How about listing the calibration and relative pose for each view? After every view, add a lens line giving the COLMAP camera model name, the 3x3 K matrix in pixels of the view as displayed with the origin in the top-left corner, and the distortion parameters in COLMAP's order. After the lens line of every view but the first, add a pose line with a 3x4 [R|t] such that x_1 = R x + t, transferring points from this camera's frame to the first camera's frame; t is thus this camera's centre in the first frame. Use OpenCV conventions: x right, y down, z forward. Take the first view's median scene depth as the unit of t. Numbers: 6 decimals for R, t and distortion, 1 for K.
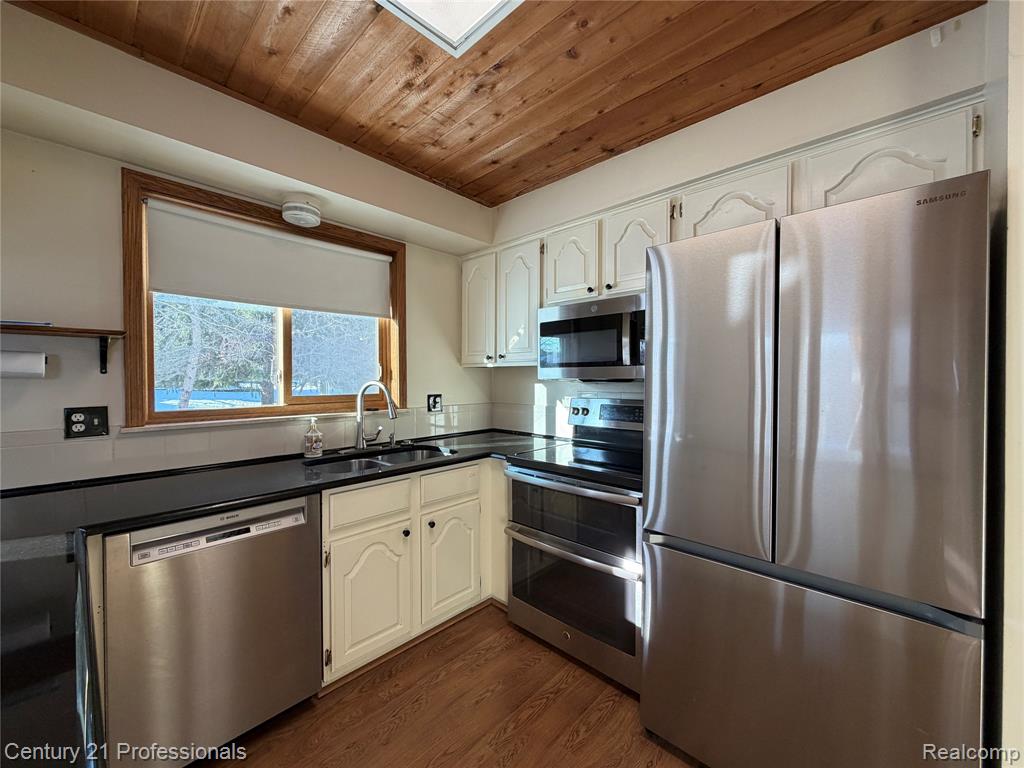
lens RADIAL K [[408.6, 0, 512.0], [0, 408.6, 384.0], [0, 0, 1]] dist [0.000557, 0.000342]
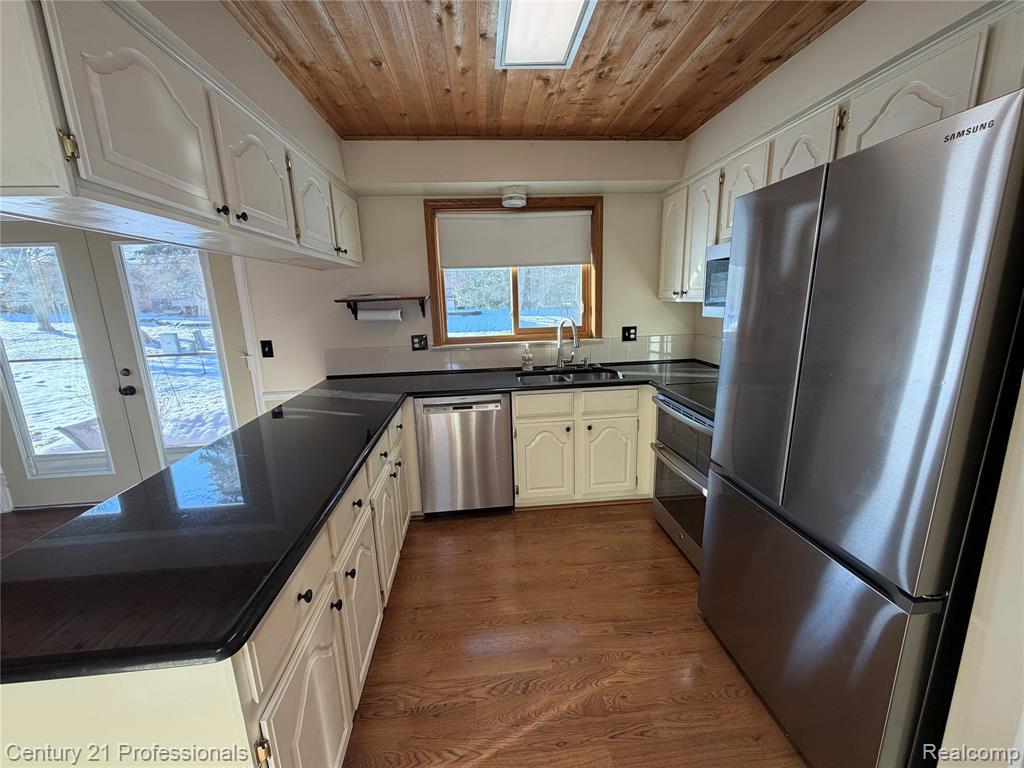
lens RADIAL K [[408.6, 0, 512.0], [0, 408.6, 384.0], [0, 0, 1]] dist [0.000557, 0.000342]
pose [[0.746879, 0.114702, -0.654992, 0.436153], [0.022391, 0.980114, 0.197170, -0.064914], [0.664583, -0.161928, 0.729458, -0.124202]]
